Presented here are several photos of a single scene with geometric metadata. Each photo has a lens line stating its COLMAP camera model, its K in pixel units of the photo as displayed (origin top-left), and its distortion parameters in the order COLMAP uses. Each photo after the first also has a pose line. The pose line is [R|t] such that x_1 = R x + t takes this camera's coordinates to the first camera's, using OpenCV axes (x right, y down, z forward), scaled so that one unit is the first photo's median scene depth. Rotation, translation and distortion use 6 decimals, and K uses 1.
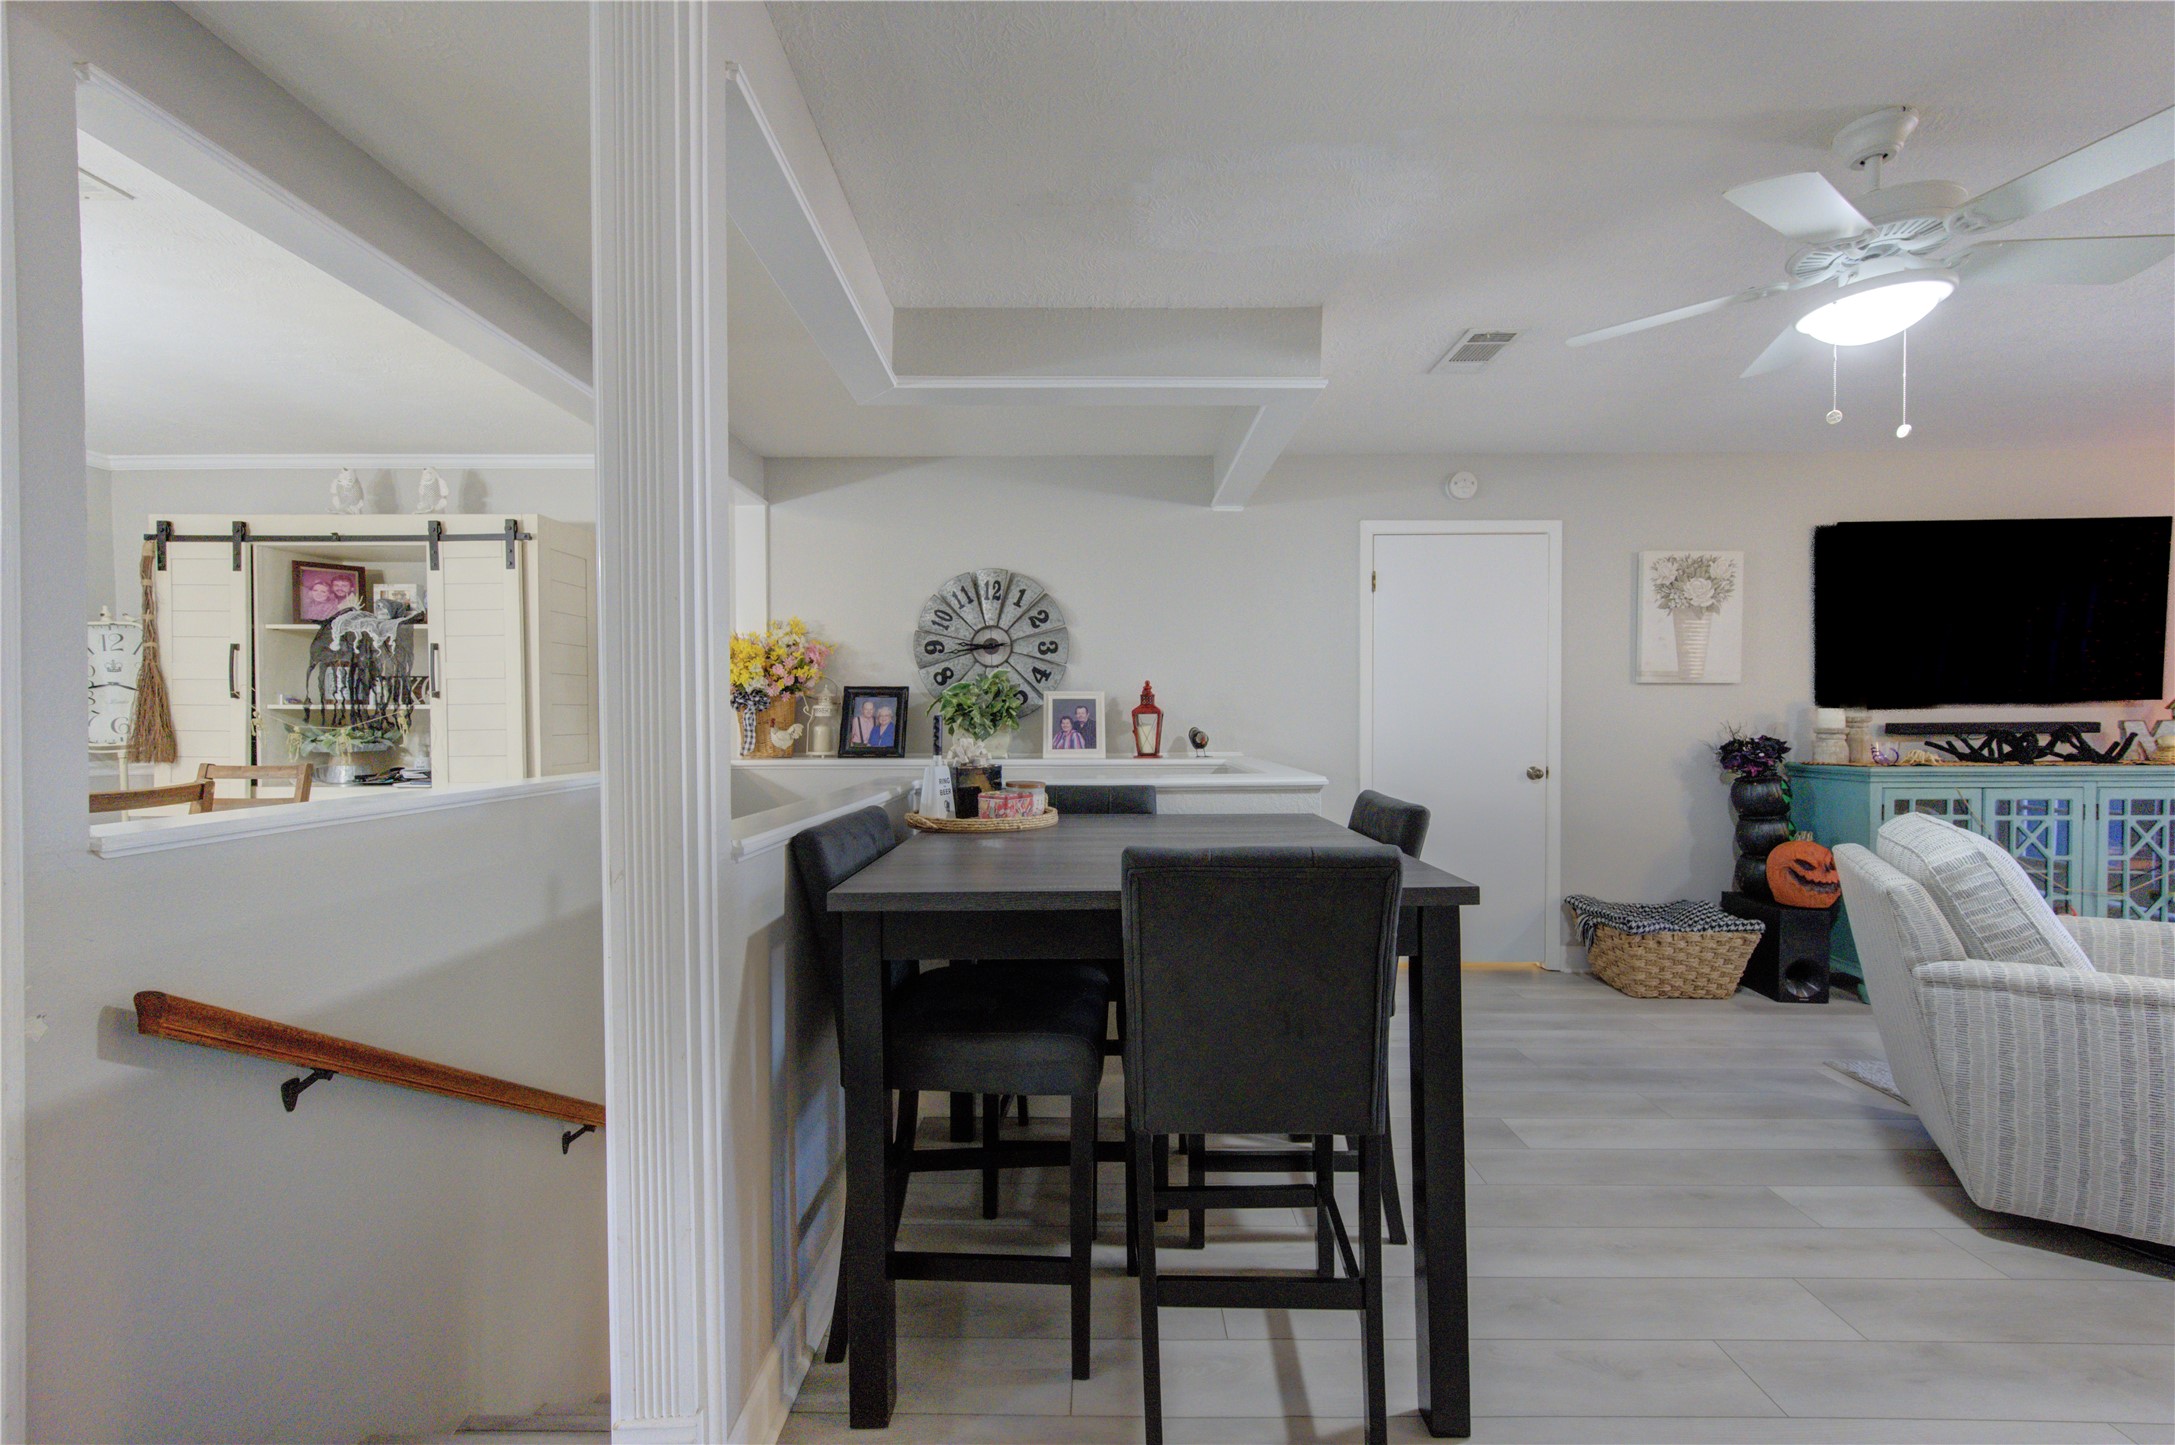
lens RADIAL K [[845.8, 0, 1096.4], [0, 845.8, 730.8], [0, 0, 1]] dist [0.001360, 0.000126]
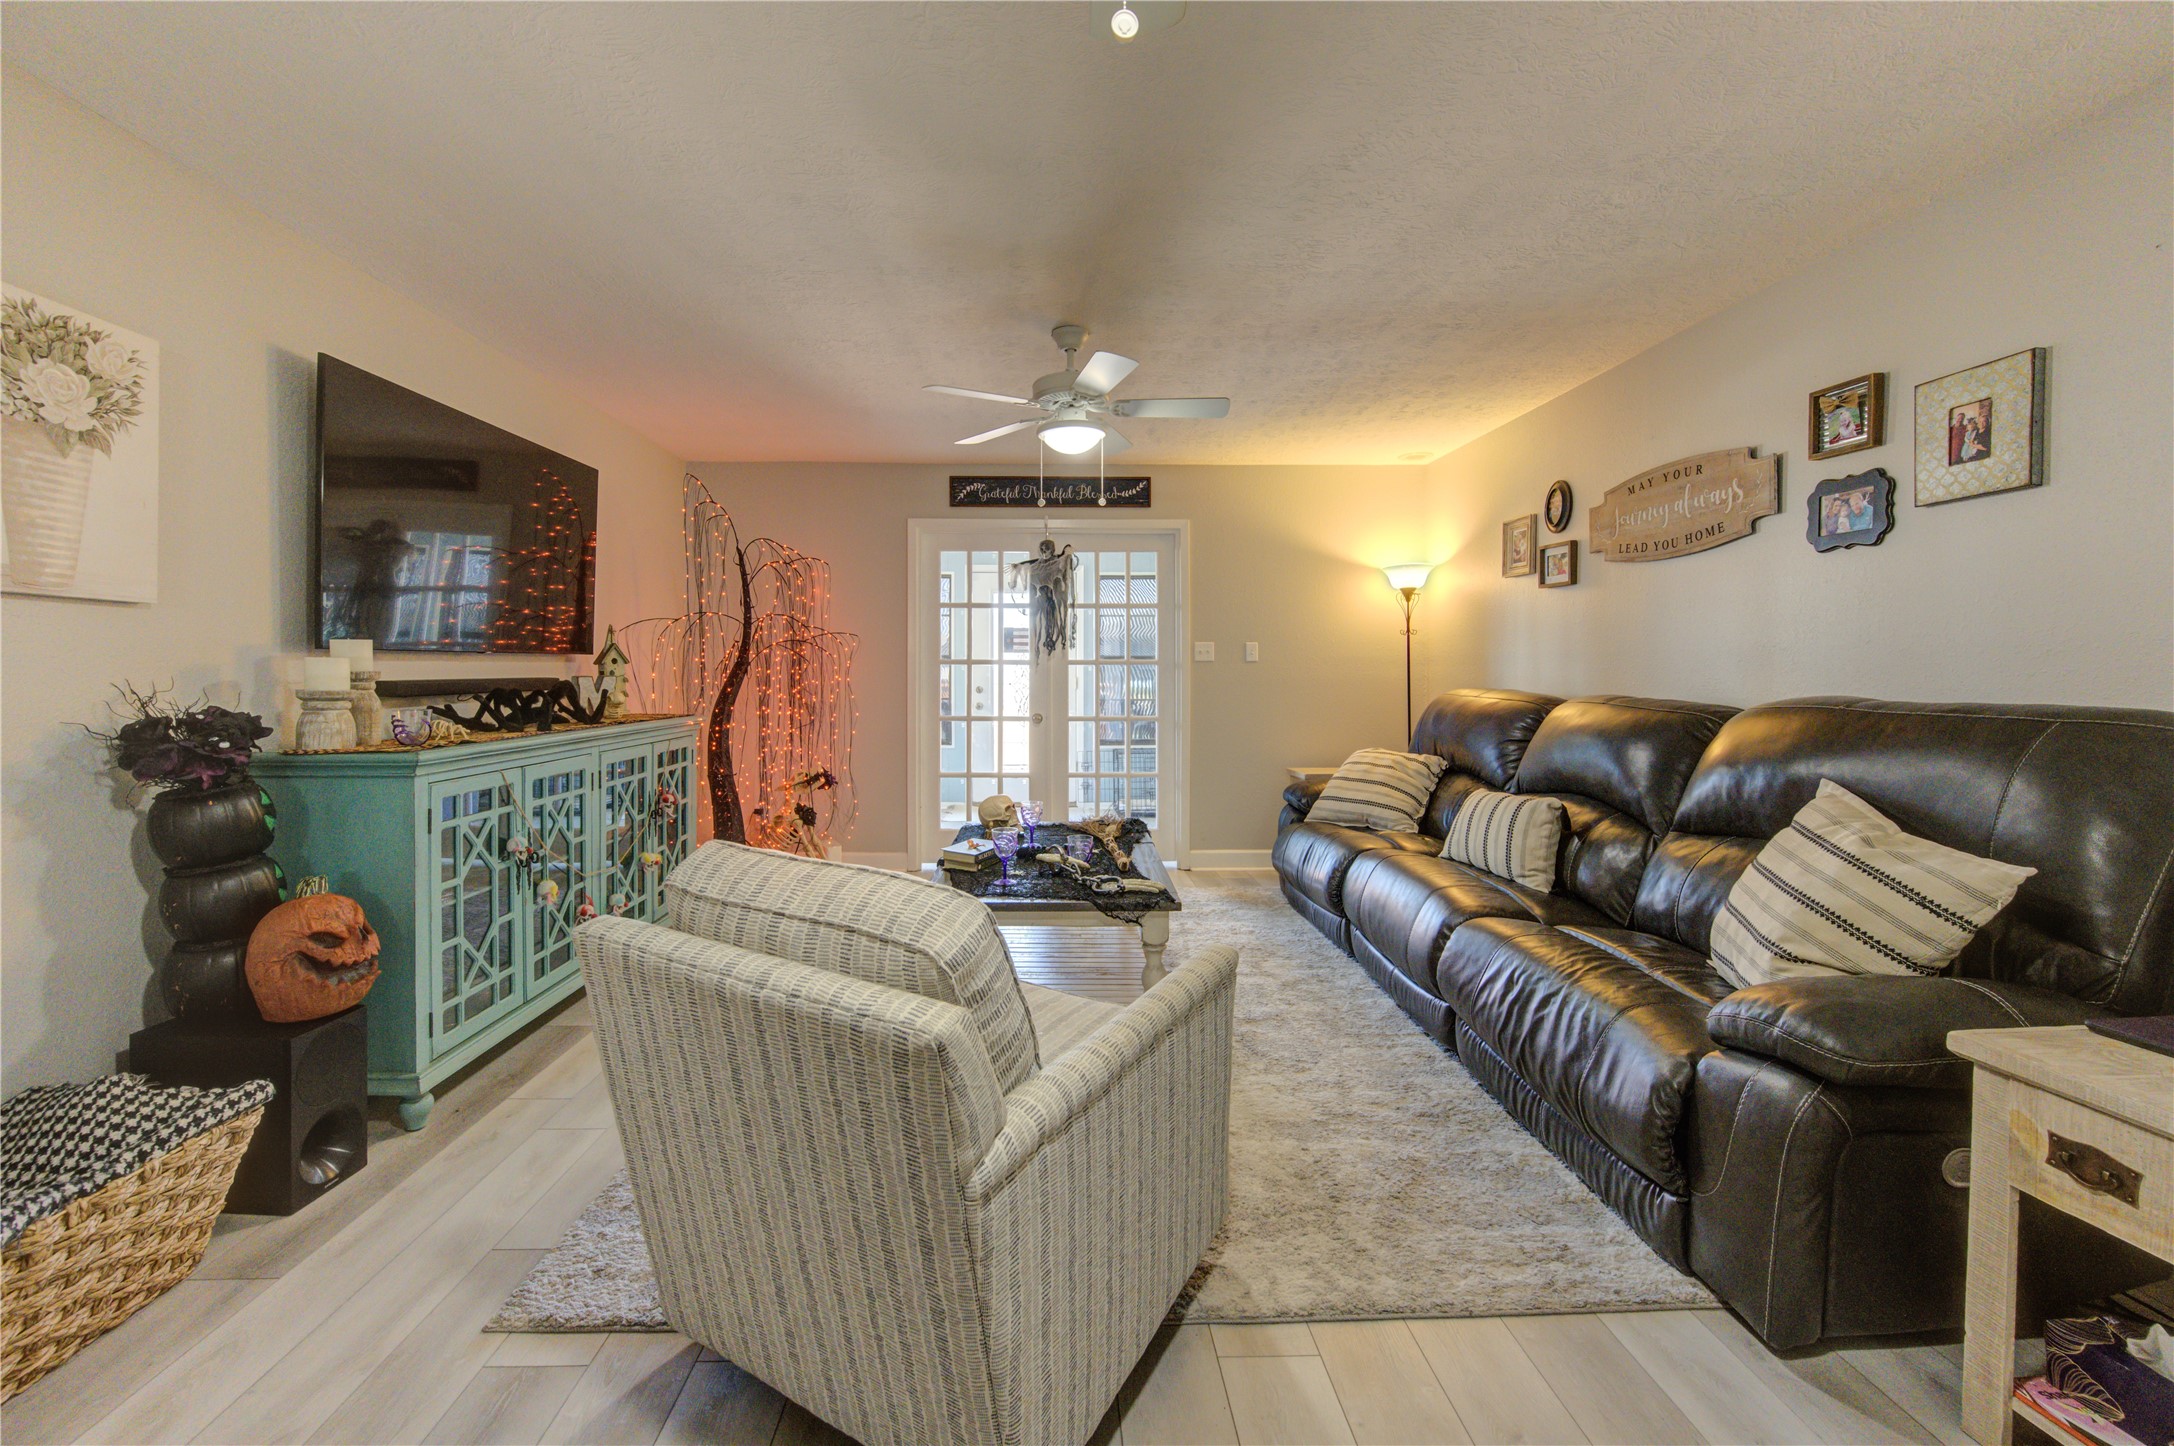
lens RADIAL K [[864.3, 0, 1058.8], [0, 864.3, 680.9], [0, 0, 1]] dist [0.000748, 0.000420]
pose [[-0.032291, -0.007903, 0.999447, 0.254637], [0.013050, 0.999880, 0.008328, -0.008689], [-0.999393, 0.013311, -0.032184, 0.531492]]
